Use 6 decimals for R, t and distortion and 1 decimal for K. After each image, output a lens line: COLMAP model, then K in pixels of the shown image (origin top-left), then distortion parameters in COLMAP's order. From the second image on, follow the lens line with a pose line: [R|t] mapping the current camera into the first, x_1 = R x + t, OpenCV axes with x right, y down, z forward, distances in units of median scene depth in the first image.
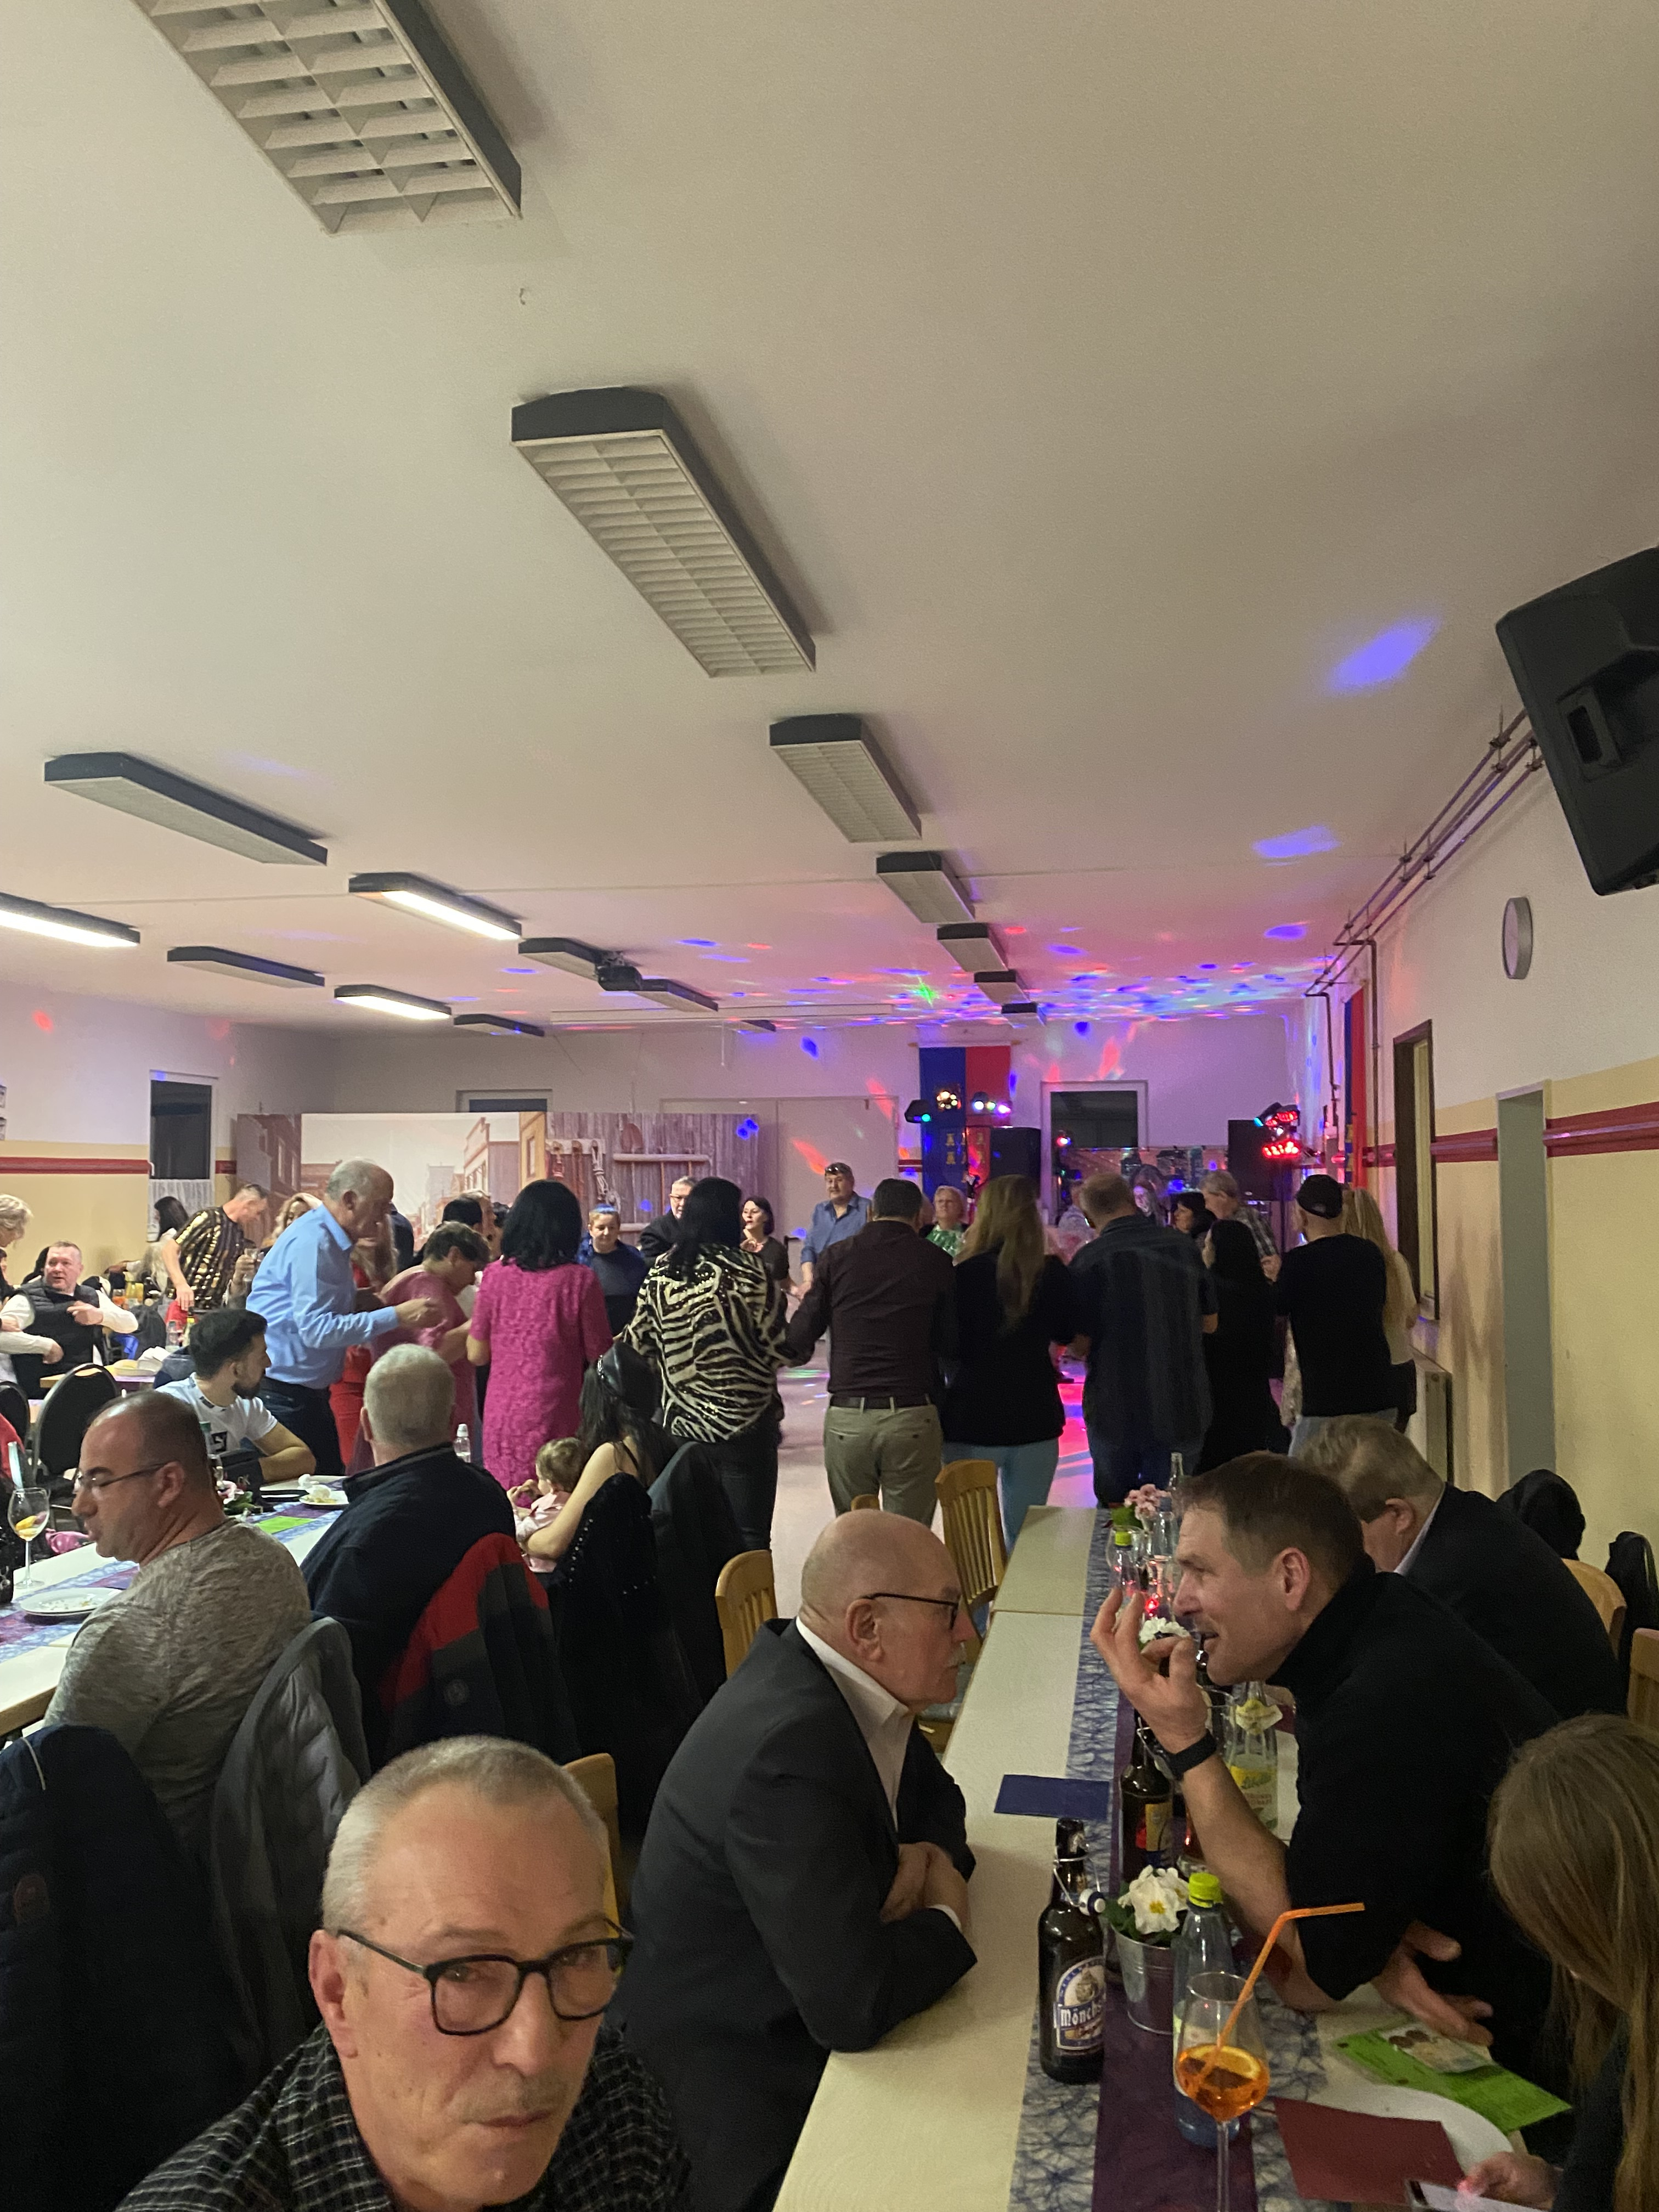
lens RADIAL K [[1684.1, 0, 846.4], [0, 1684.1, 1081.0], [0, 0, 1]] dist [0.092994, -0.149602]
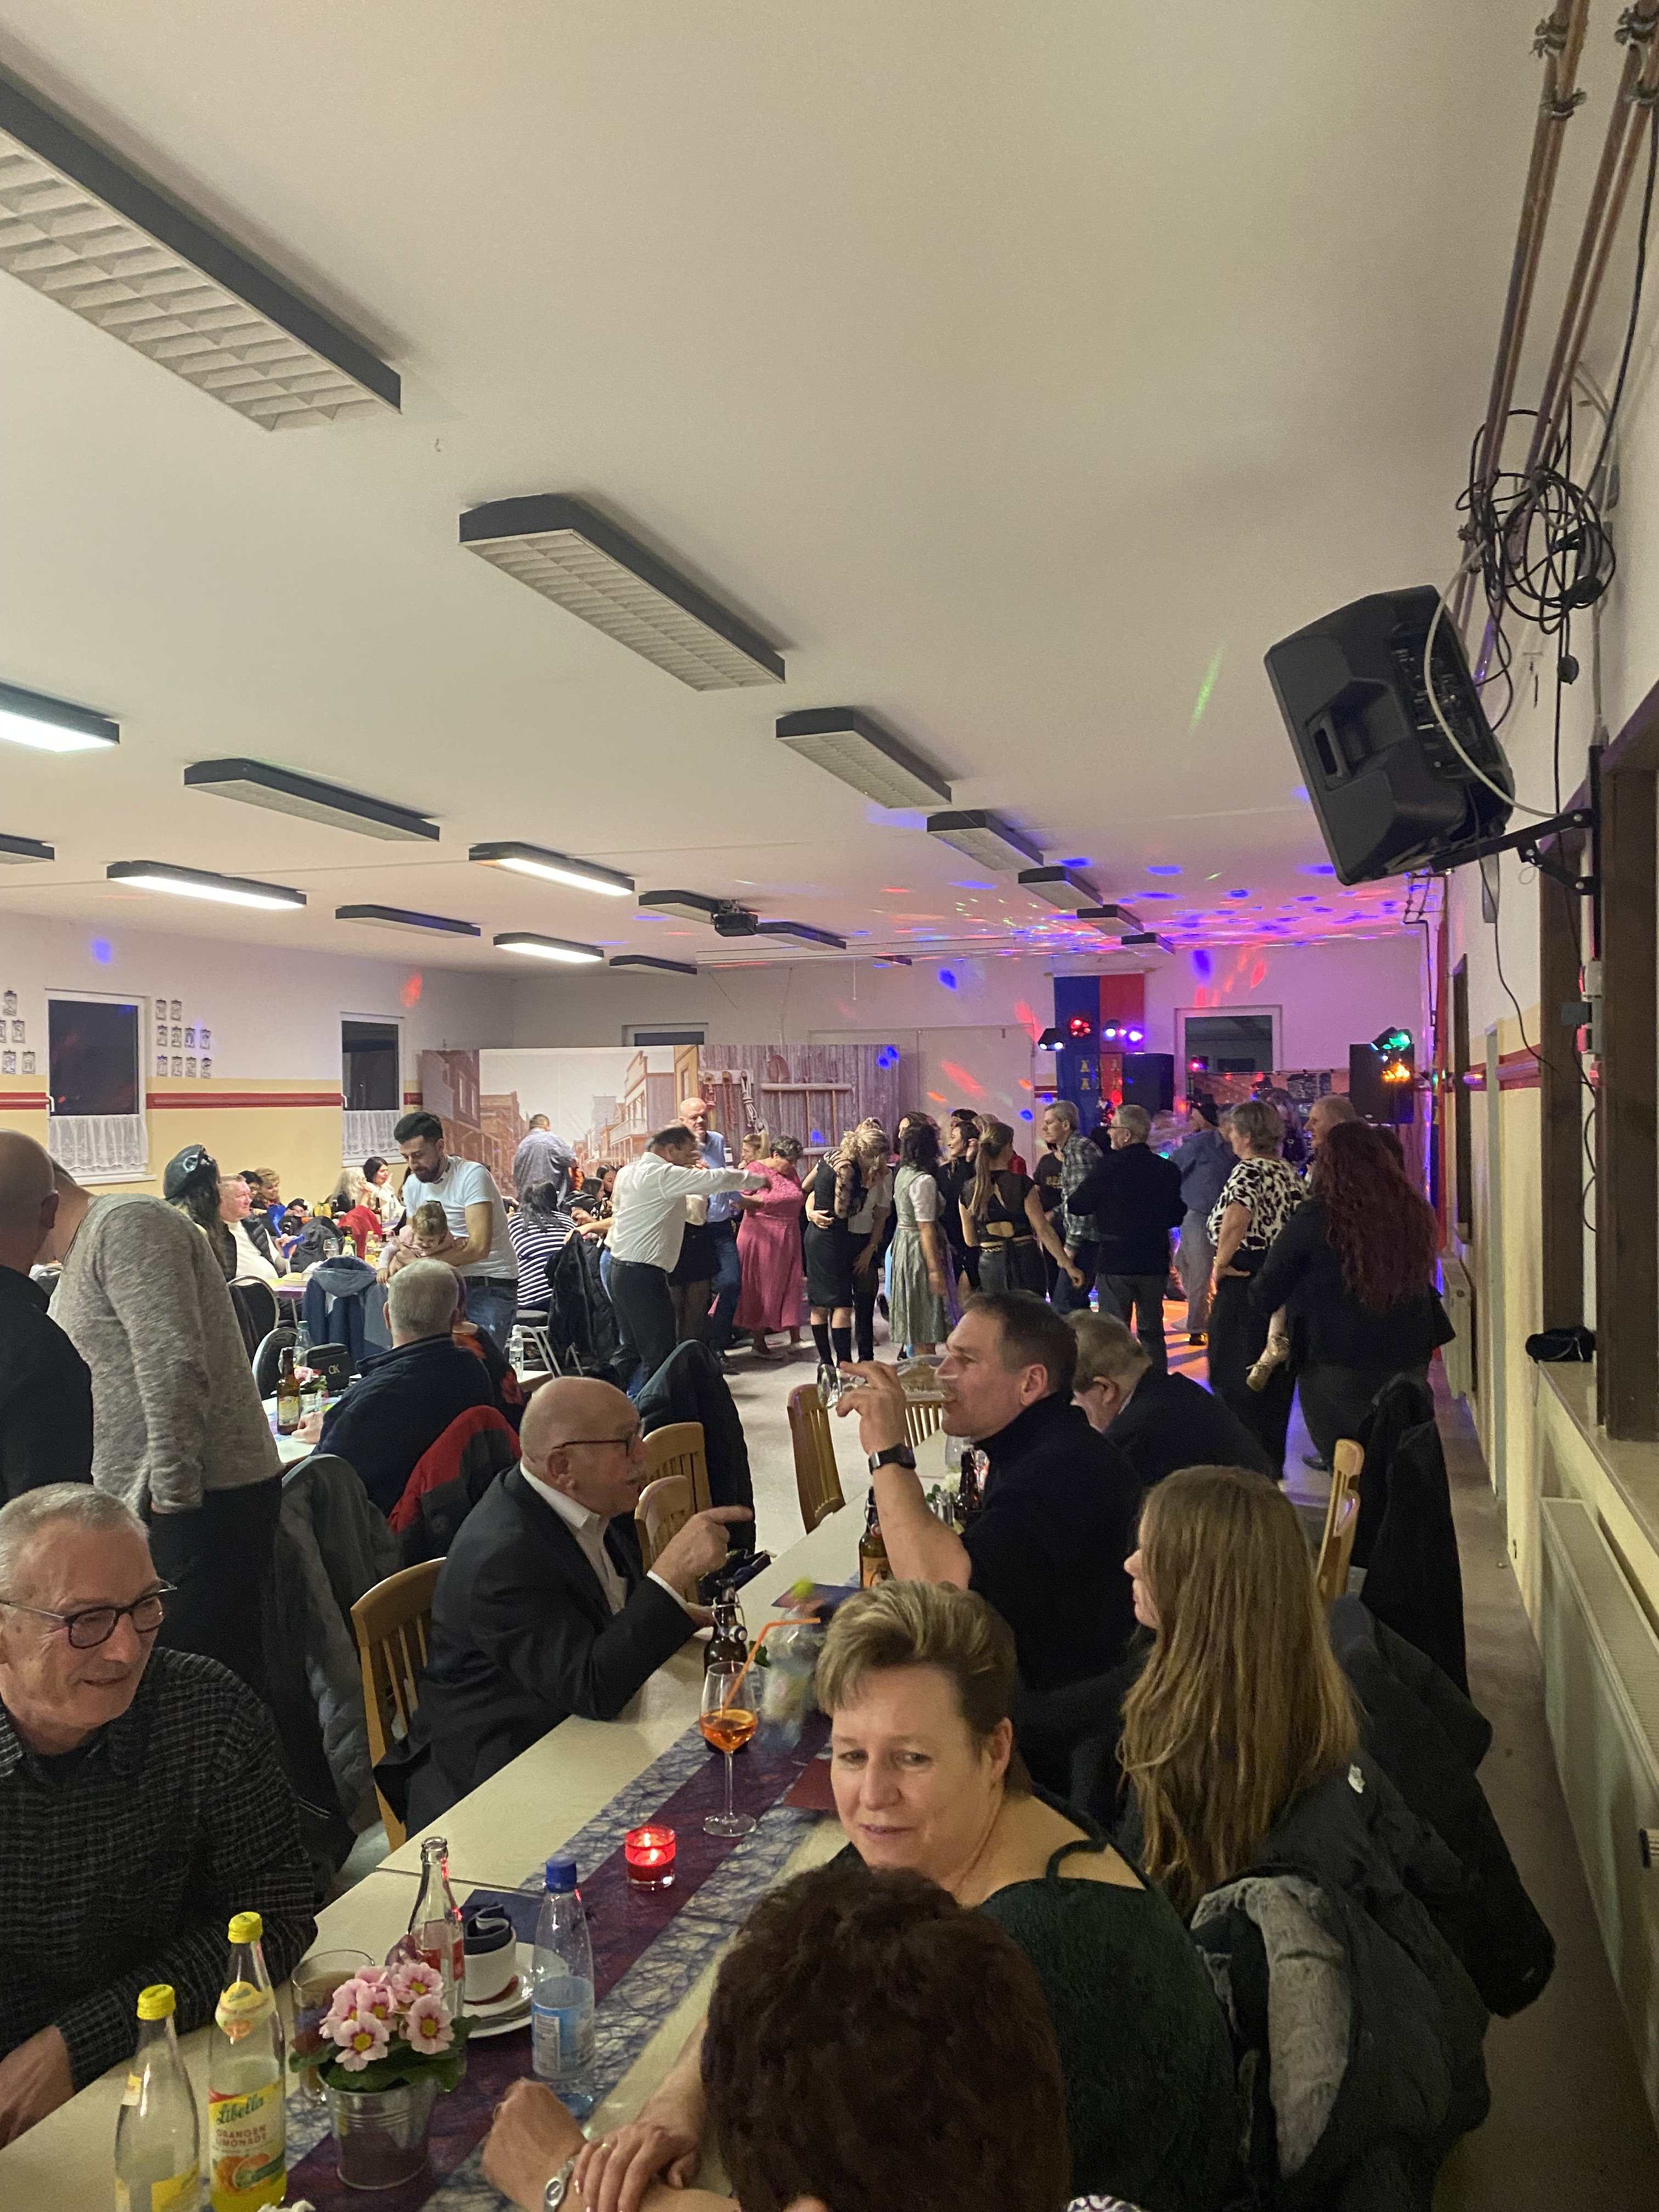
lens RADIAL K [[1678.7, 0, 837.3], [0, 1678.7, 1106.1], [0, 0, 1]] dist [0.132053, -0.302785]
pose [[0.991615, -0.008732, -0.128934, 0.096885], [0.016739, 0.997988, 0.061148, -0.013814], [0.128140, -0.062793, 0.989766, -0.093600]]
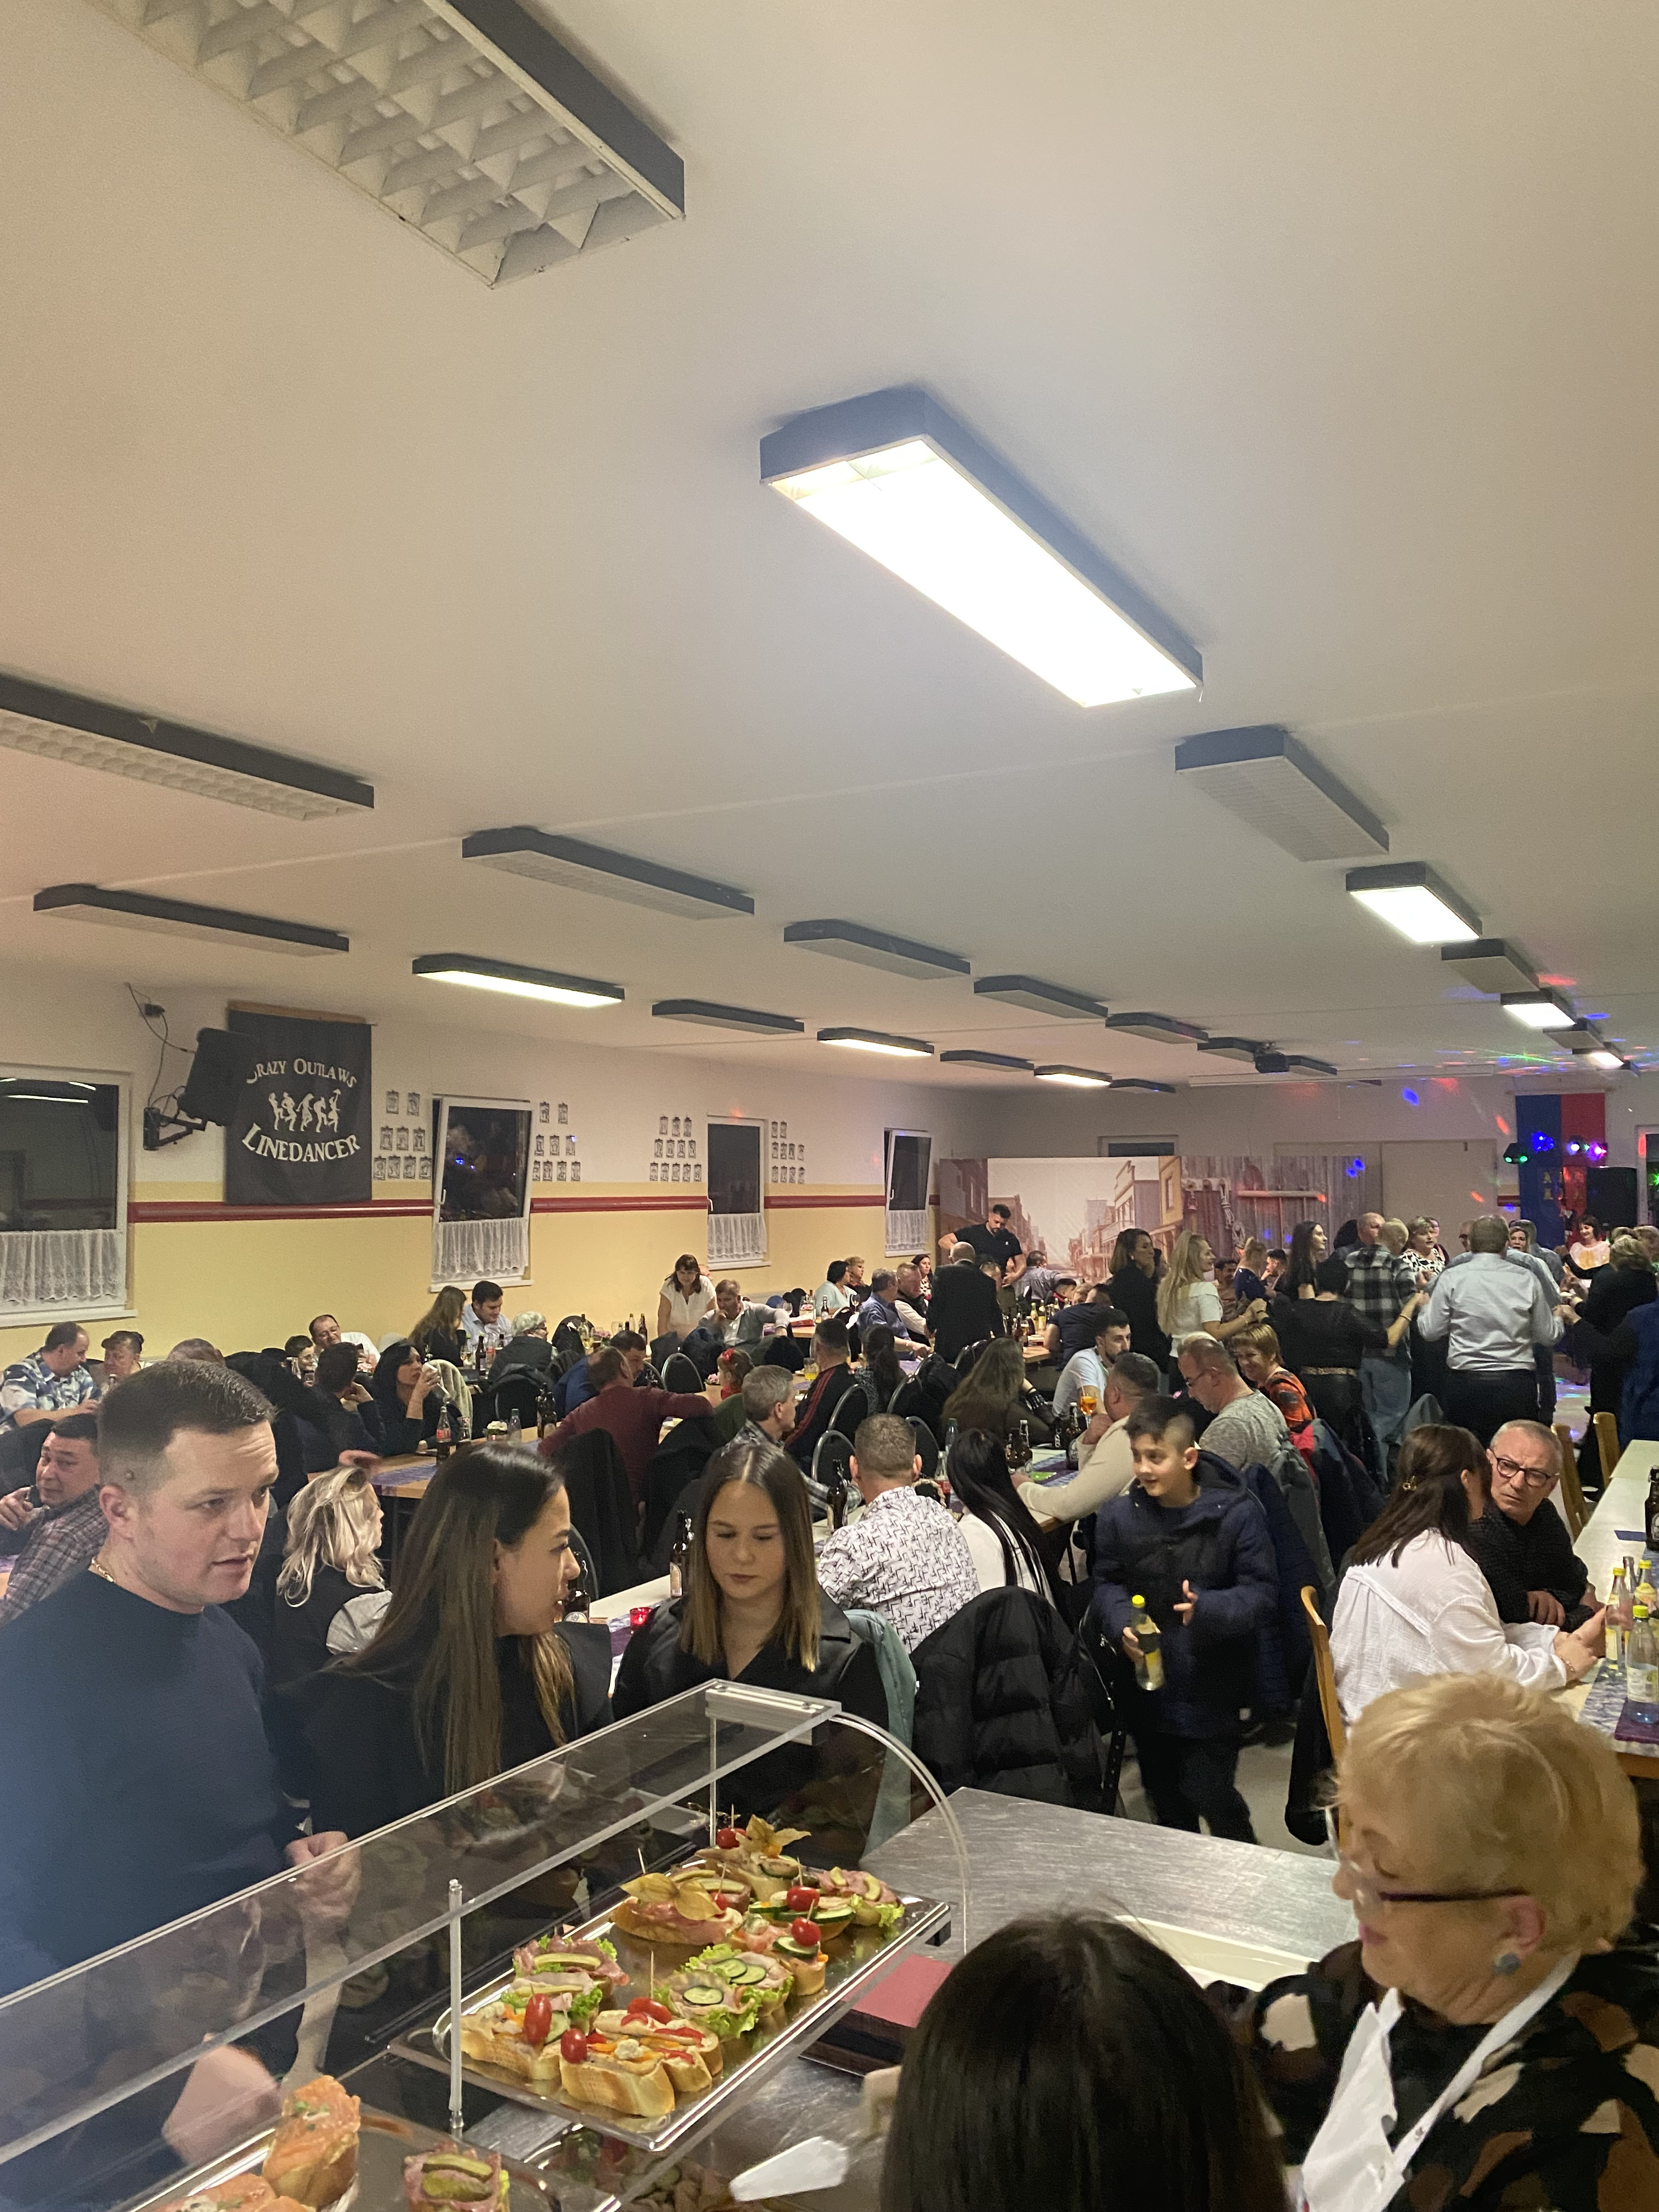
lens RADIAL K [[1678.7, 0, 837.3], [0, 1678.7, 1106.1], [0, 0, 1]] dist [0.132053, -0.302785]
pose [[0.947598, -0.015543, -0.319086, -0.049810], [0.017663, 0.999837, 0.003751, -0.055062], [0.318976, -0.009190, 0.947718, -0.479563]]
